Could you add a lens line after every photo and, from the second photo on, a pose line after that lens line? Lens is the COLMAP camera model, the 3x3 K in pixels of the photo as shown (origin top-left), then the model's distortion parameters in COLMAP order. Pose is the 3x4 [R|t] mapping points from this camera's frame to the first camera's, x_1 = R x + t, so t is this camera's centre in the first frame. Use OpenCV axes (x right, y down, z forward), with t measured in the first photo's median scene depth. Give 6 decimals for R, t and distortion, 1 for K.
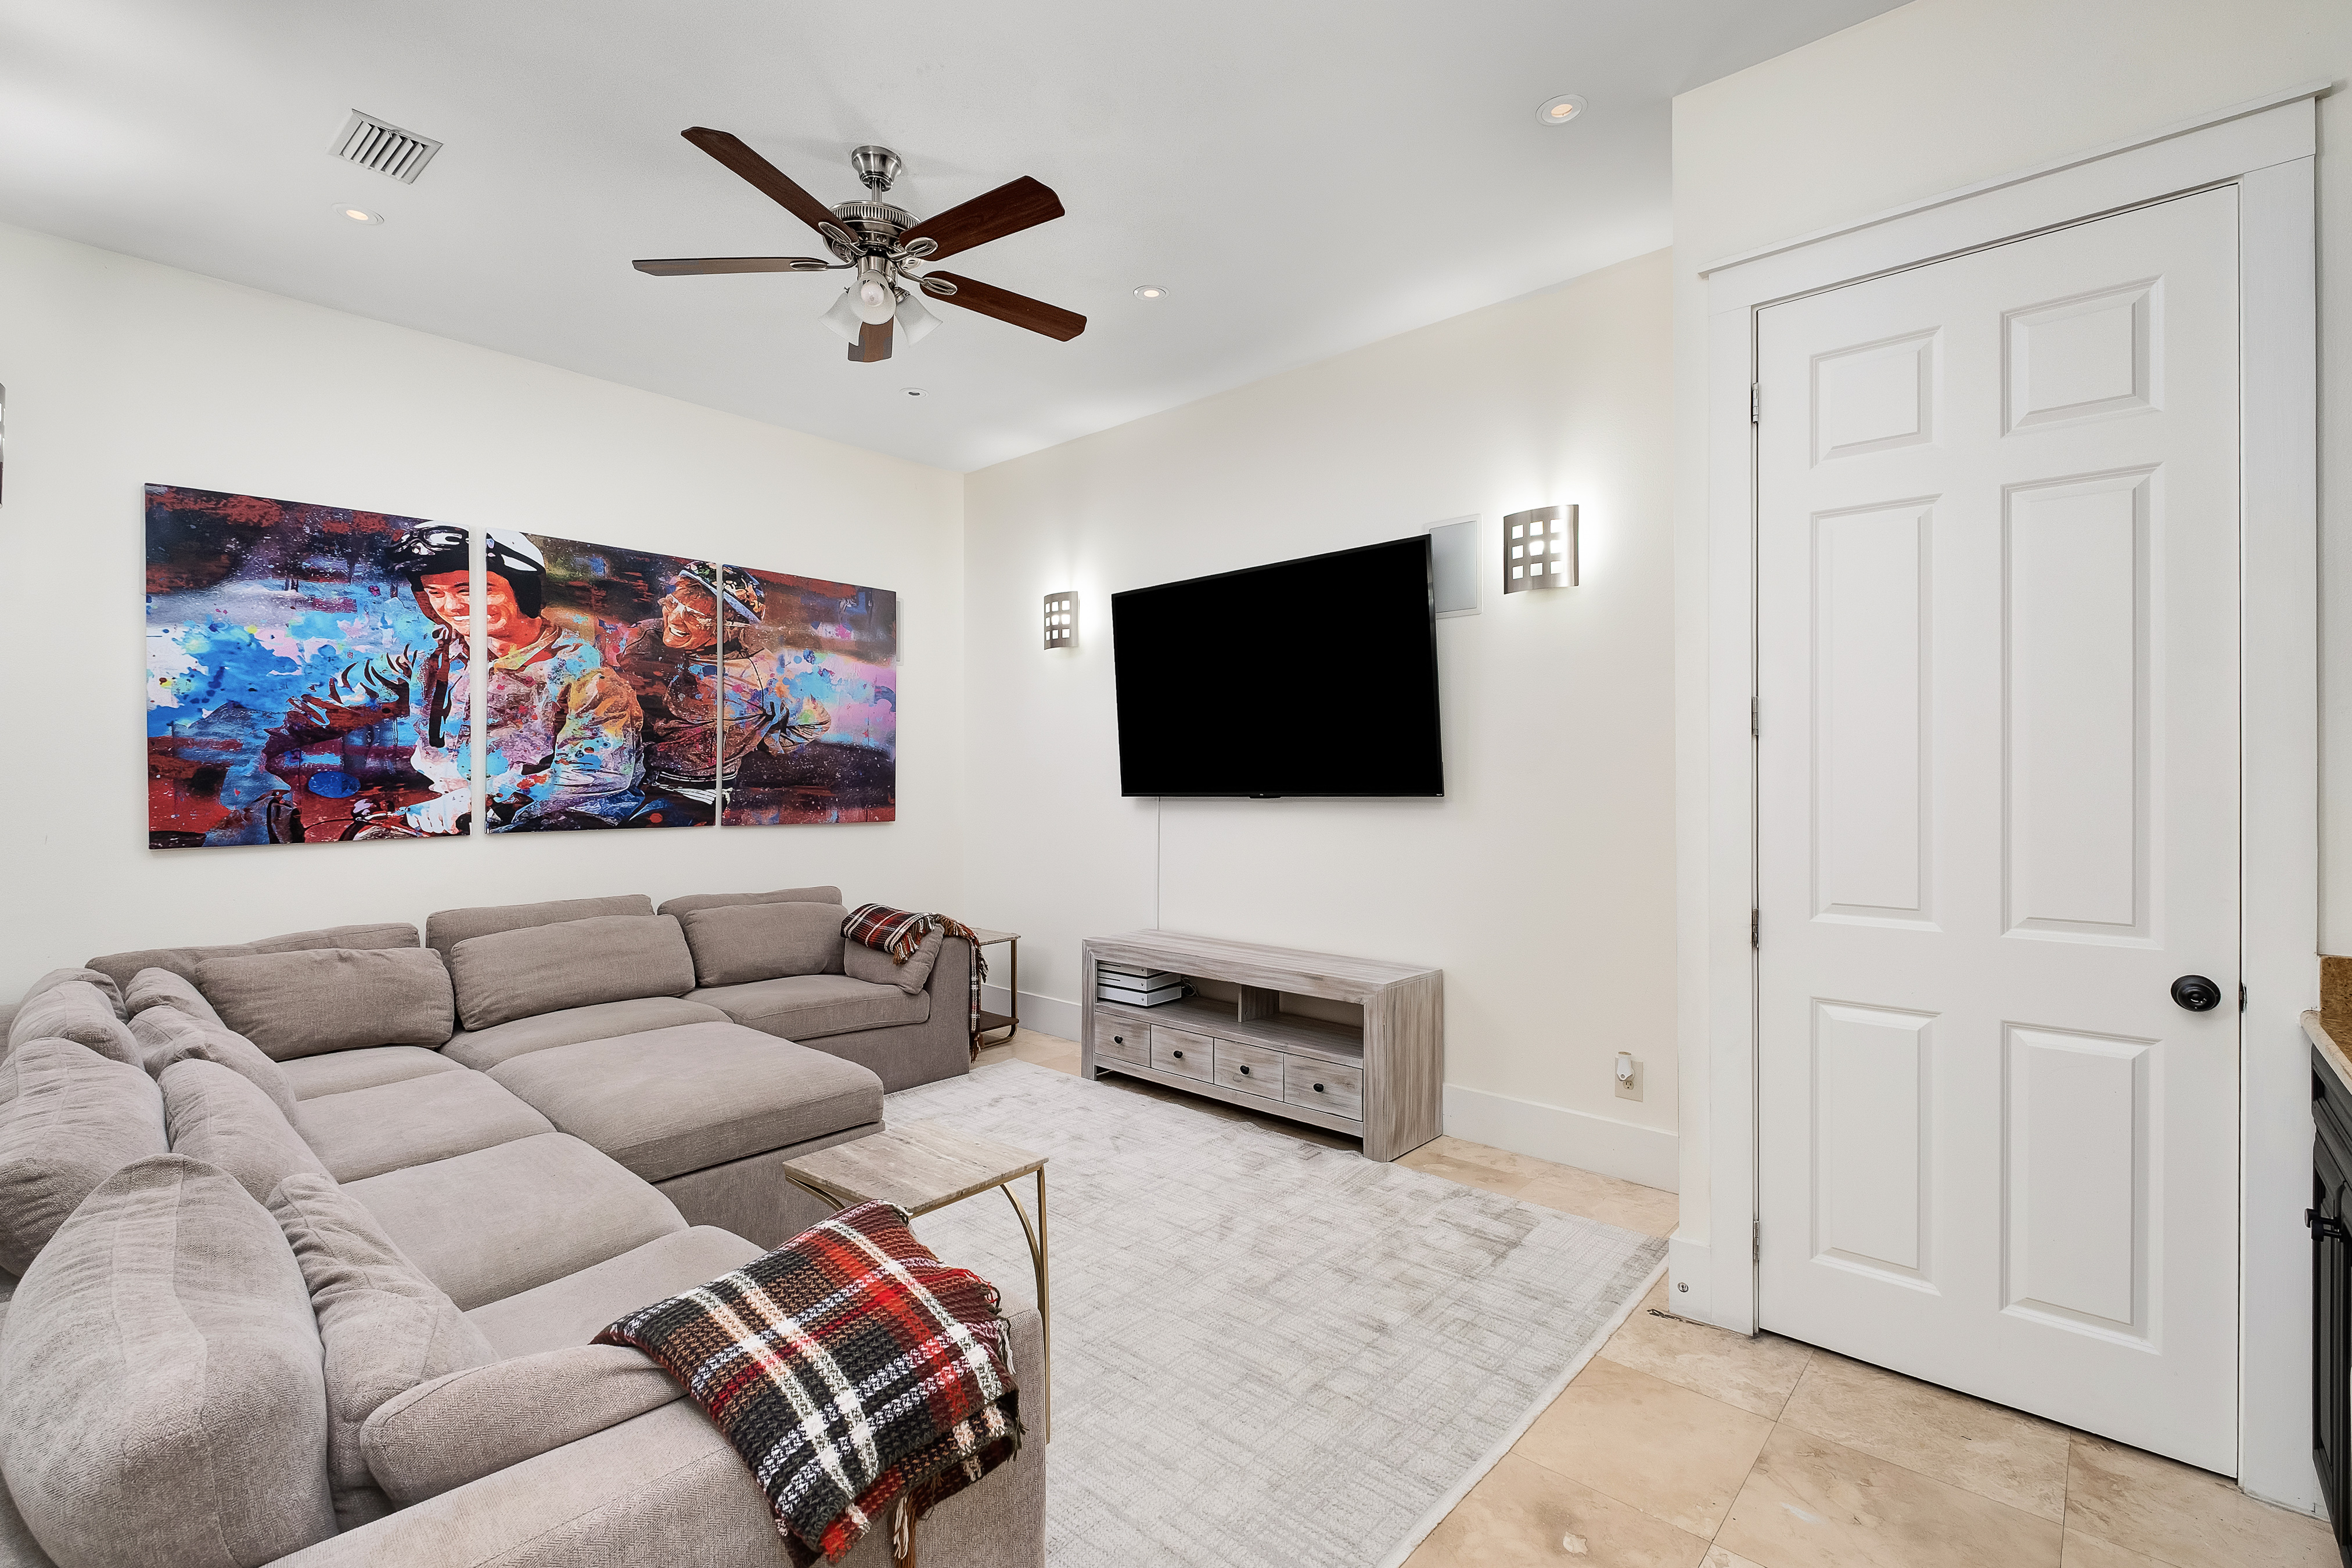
lens RADIAL K [[1025.5, 0, 1169.7], [0, 1025.5, 784.5], [0, 0, 1]] dist [-0.000276, -0.003866]
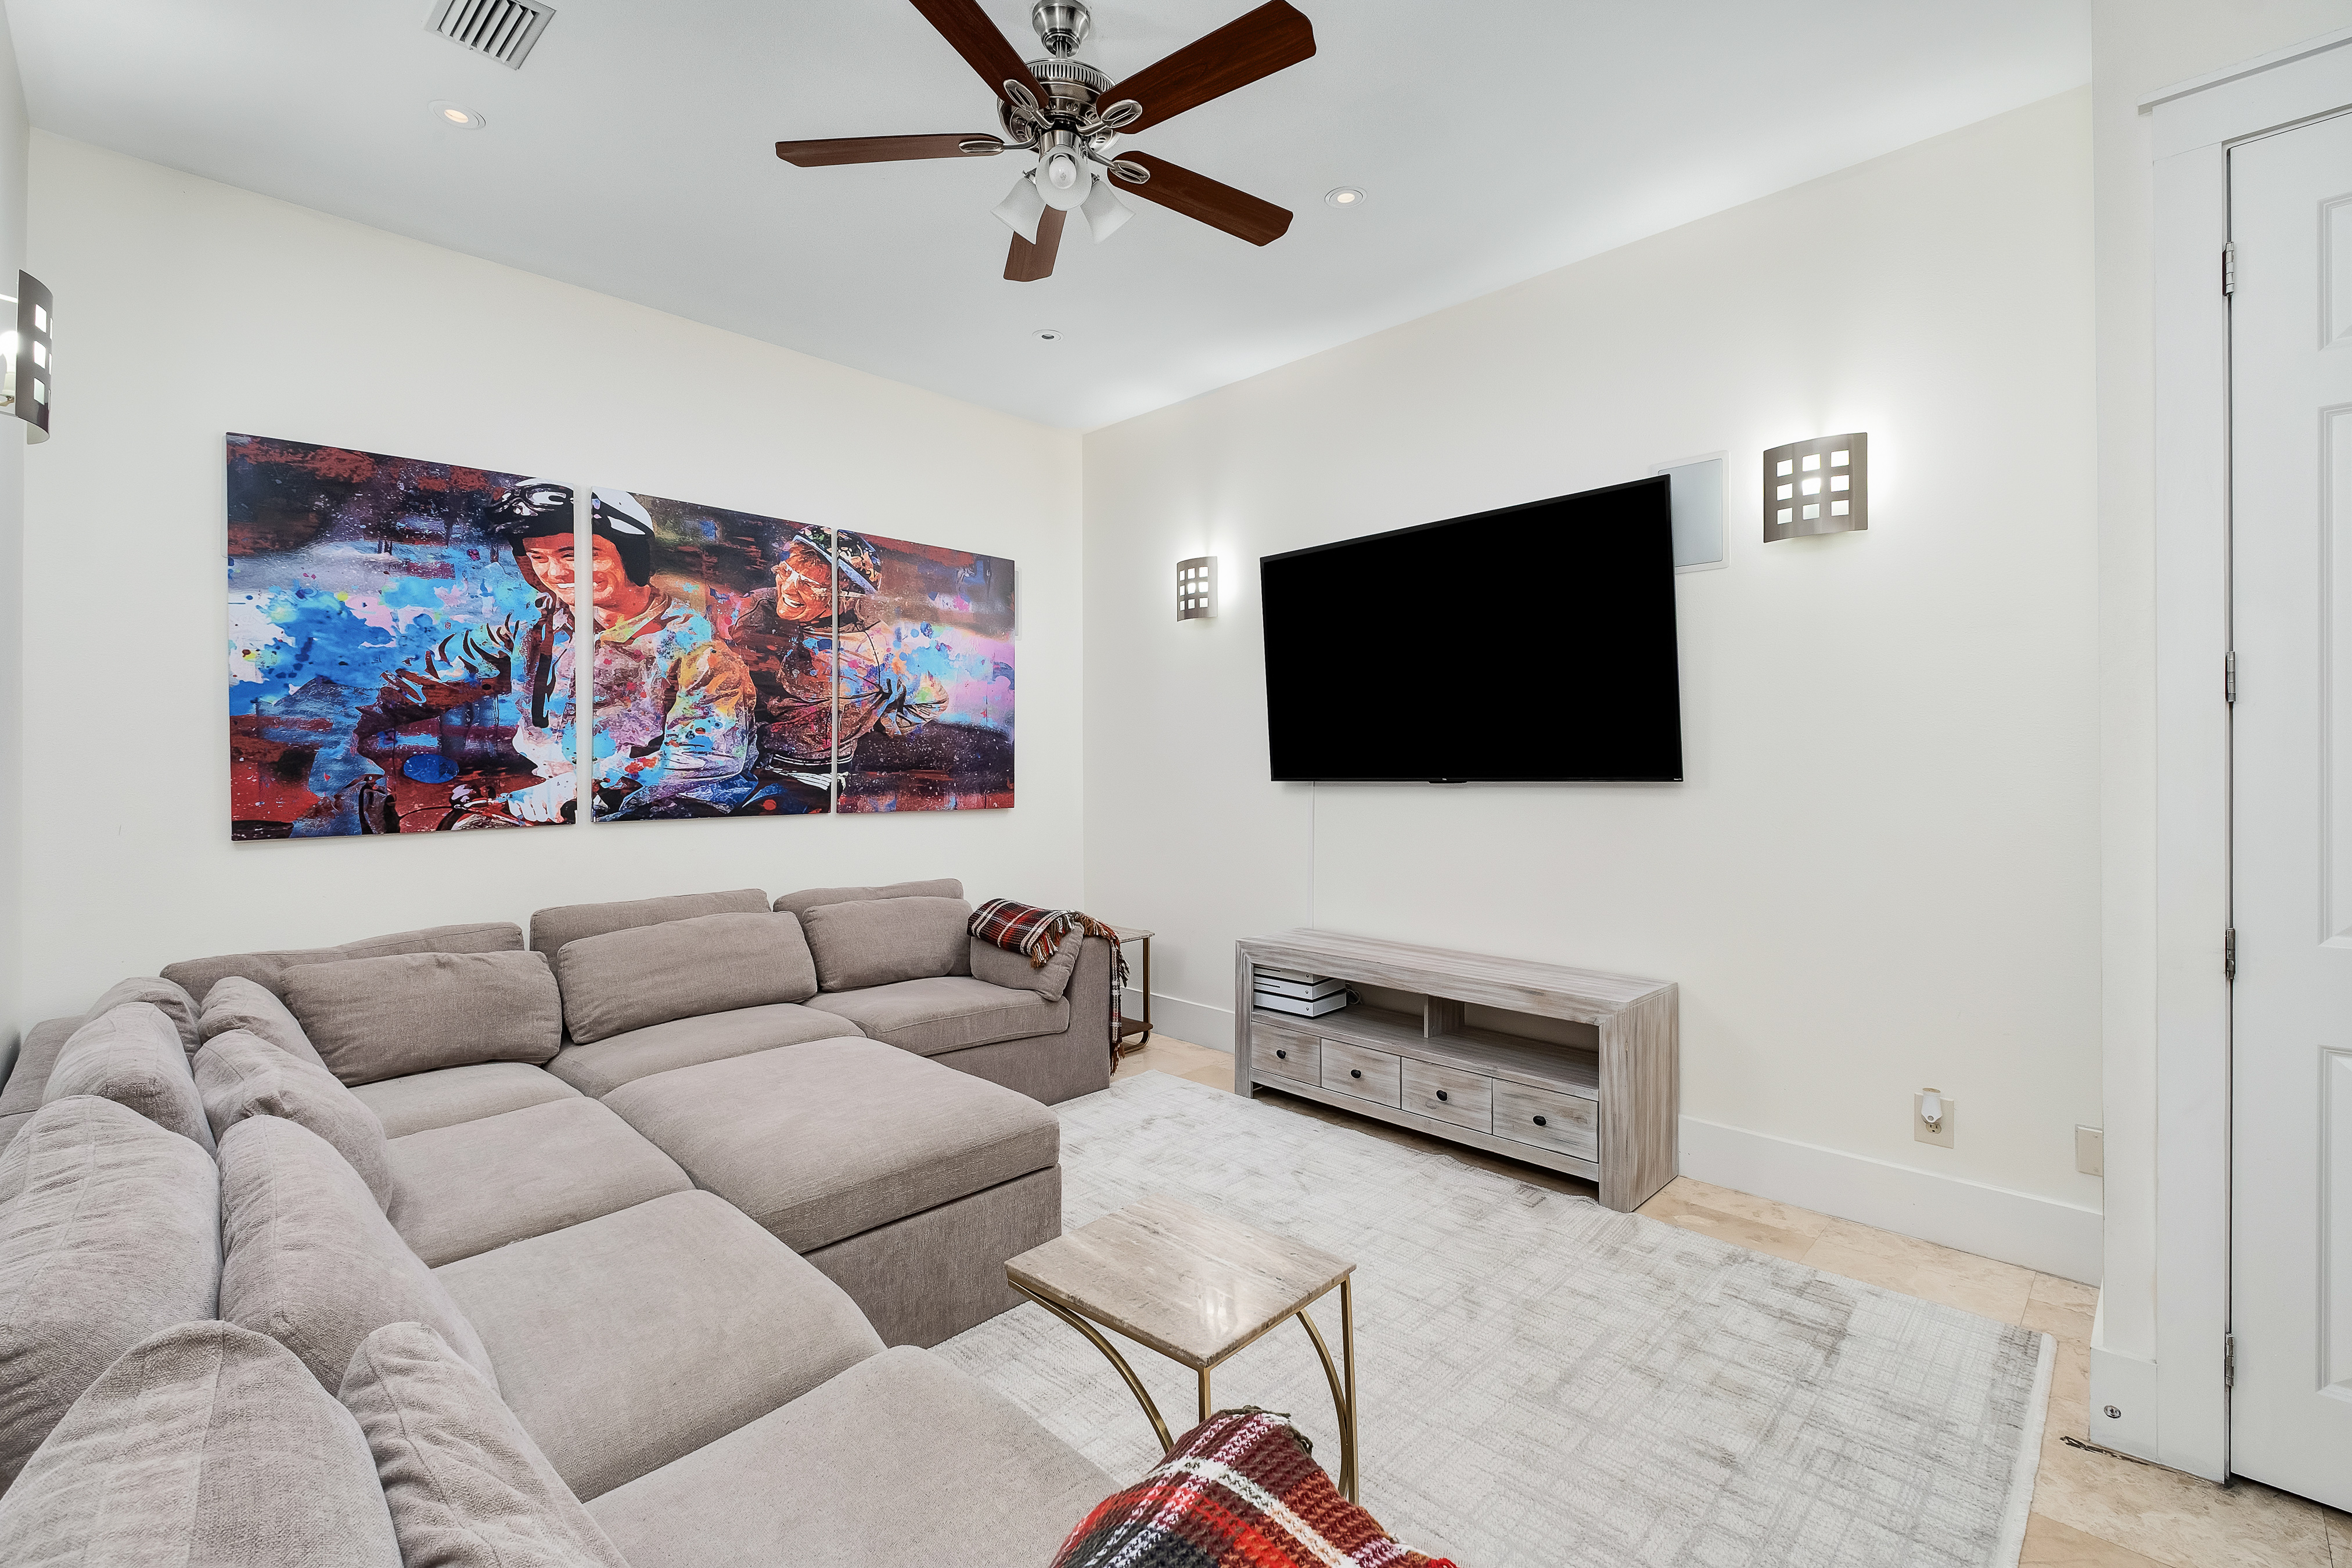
lens RADIAL K [[1025.5, 0, 1188.1], [0, 1025.5, 771.0], [0, 0, 1]] dist [-0.000276, -0.003866]
pose [[0.998941, -0.000724, -0.046009, -0.114251], [0.000824, 0.999997, 0.002162, 0.000881], [0.046007, -0.002198, 0.998939, 0.135958]]
